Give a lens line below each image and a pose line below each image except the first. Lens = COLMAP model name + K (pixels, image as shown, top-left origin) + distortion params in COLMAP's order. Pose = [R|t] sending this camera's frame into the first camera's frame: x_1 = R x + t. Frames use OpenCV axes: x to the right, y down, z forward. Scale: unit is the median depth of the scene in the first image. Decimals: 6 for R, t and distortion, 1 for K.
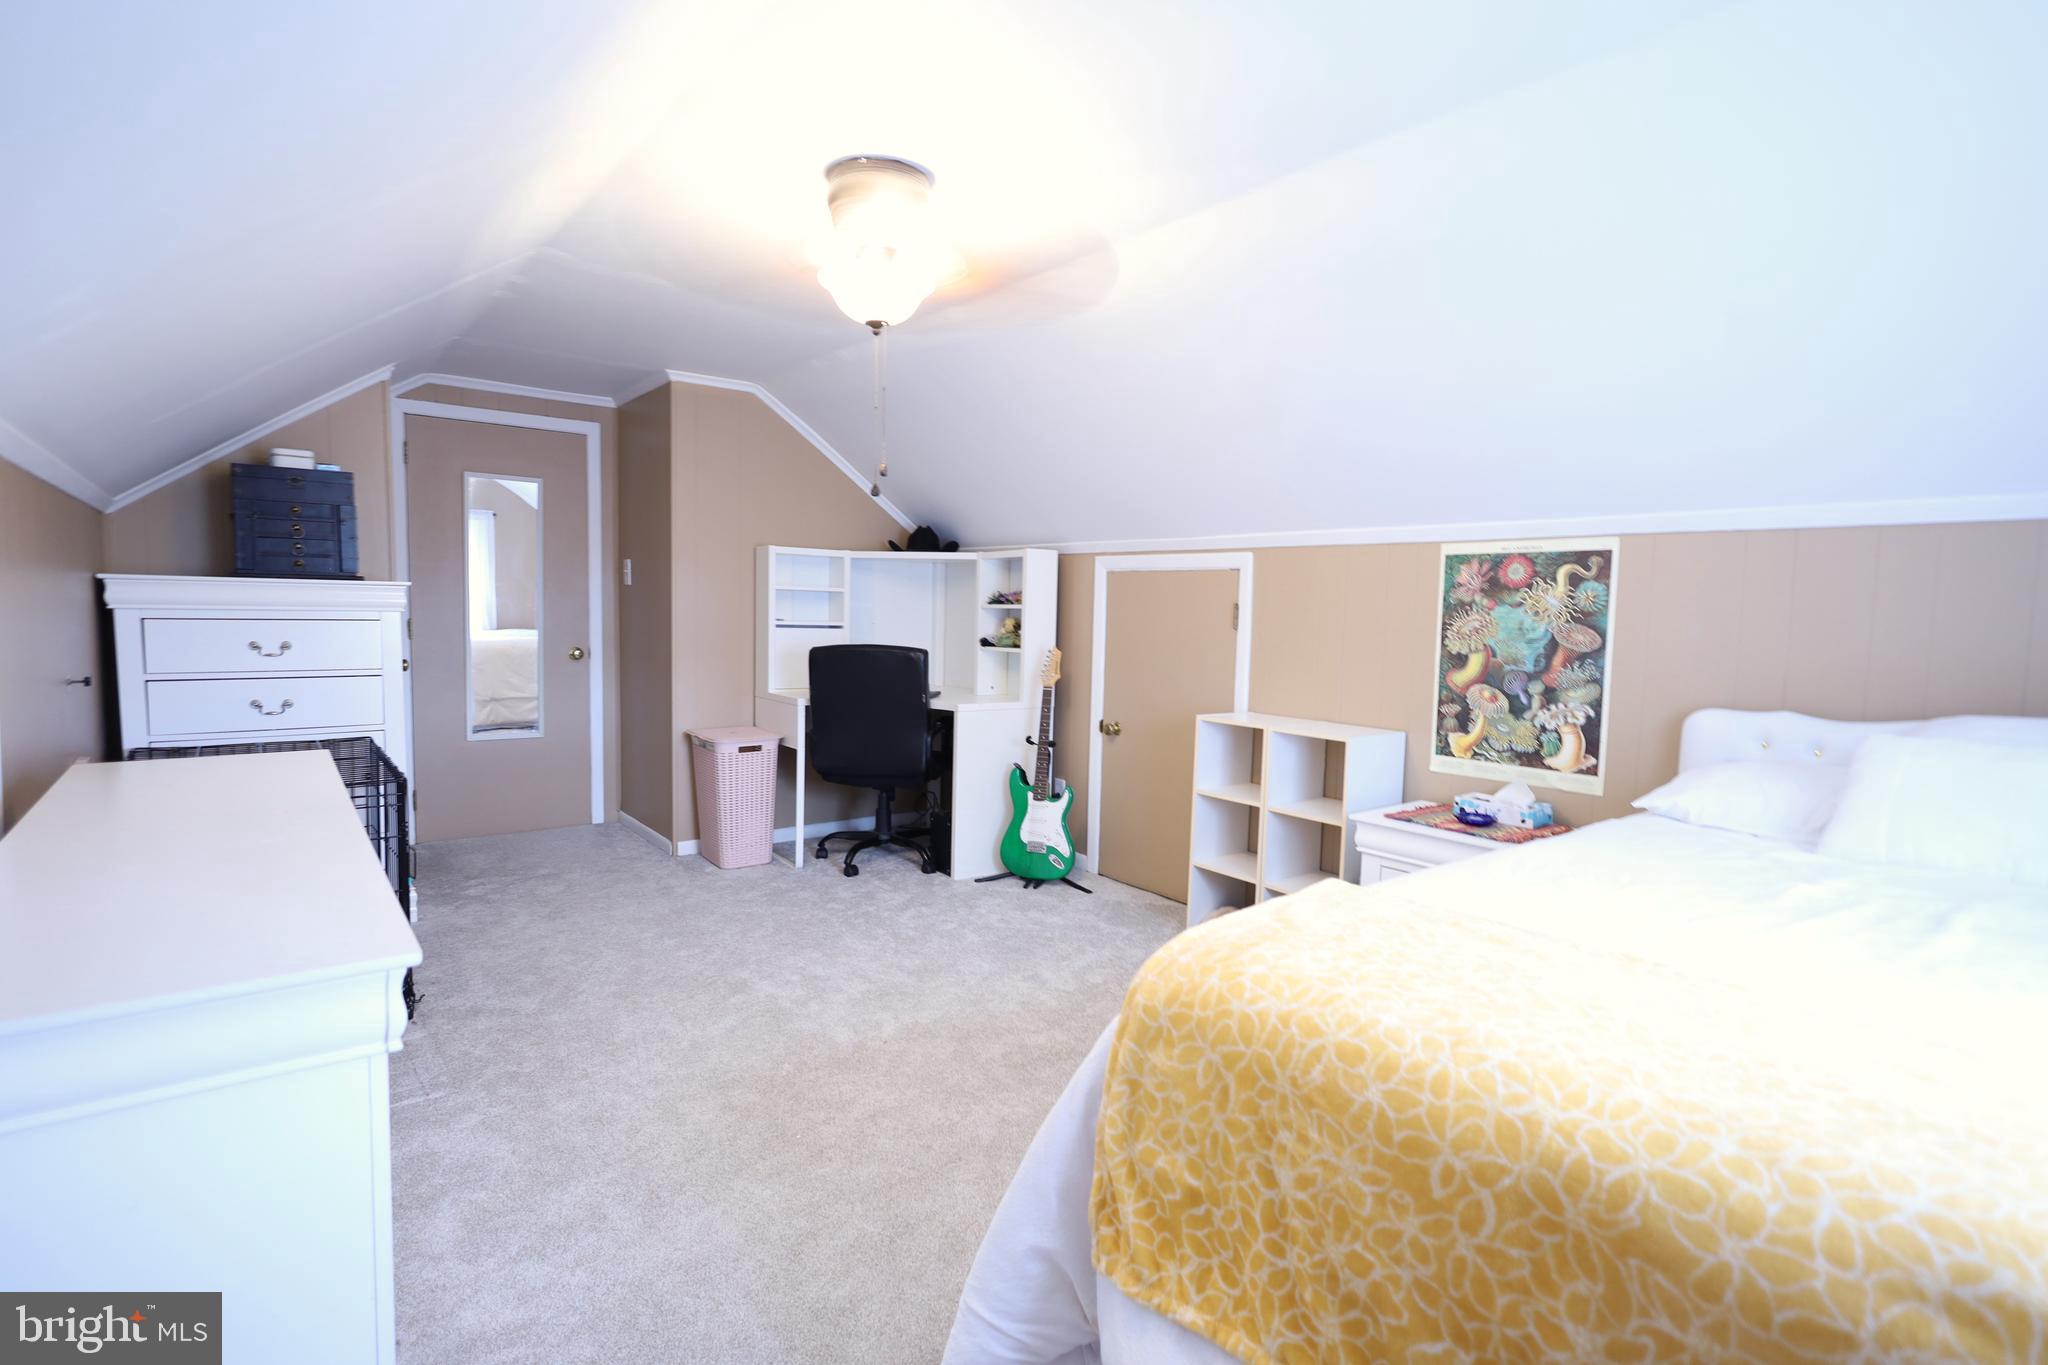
lens RADIAL K [[997.9, 0, 1024.0], [0, 997.9, 682.5], [0, 0, 1]] dist [-0.000780, 0.000308]
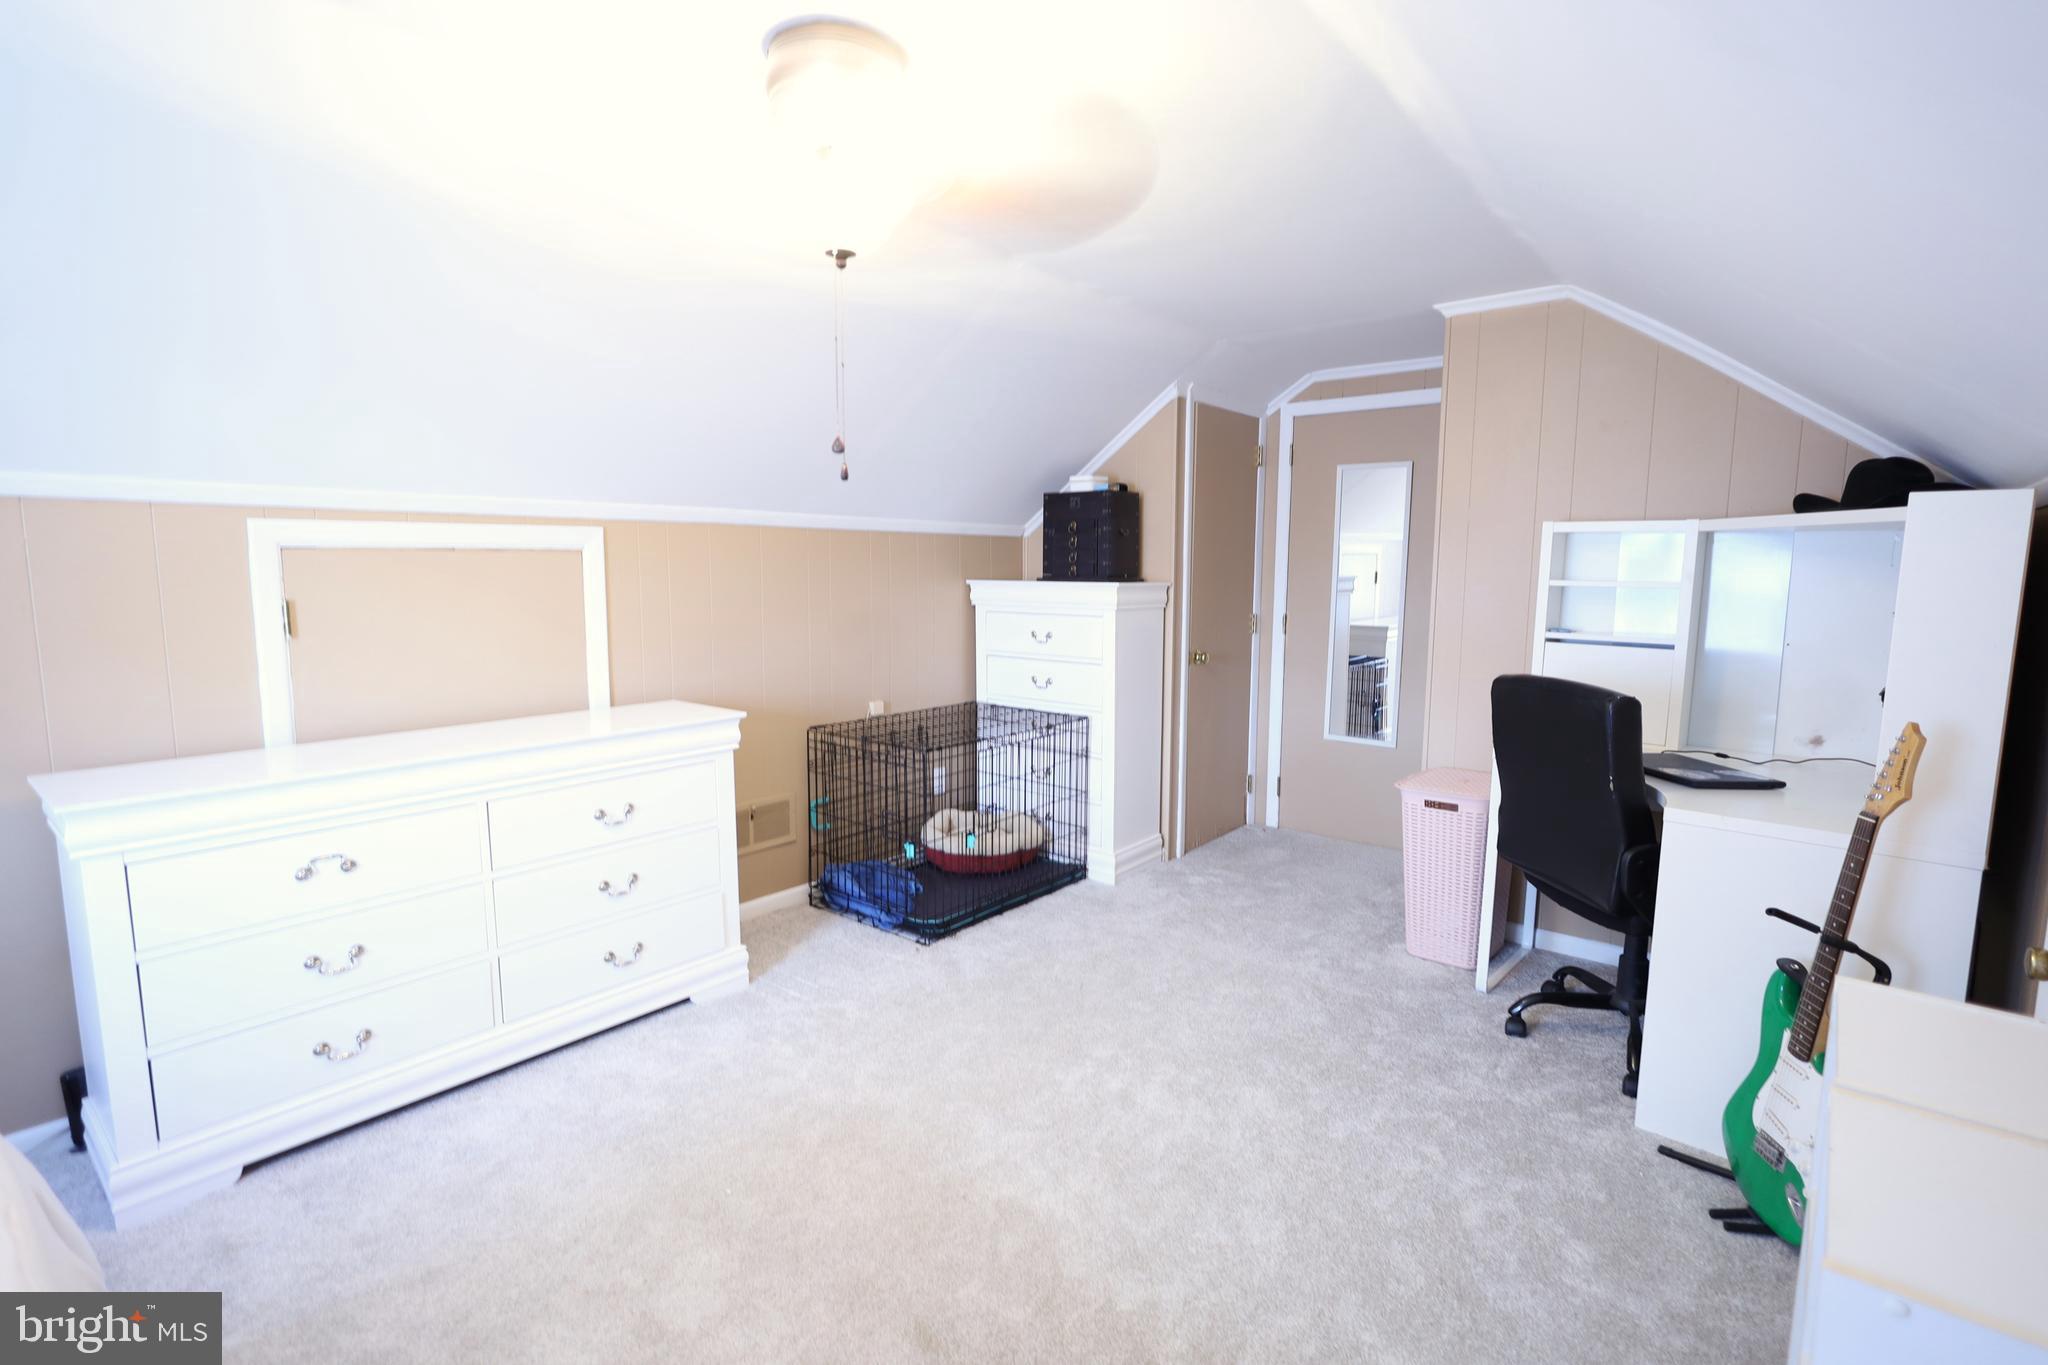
lens RADIAL K [[971.6, 0, 1024.0], [0, 971.6, 682.5], [0, 0, 1]] dist [-0.020994, -0.000099]
pose [[0.191786, 0.094523, -0.976874, 0.376085], [-0.075783, 0.993806, 0.081283, -0.061595], [0.978506, 0.058442, 0.197761, 0.600138]]
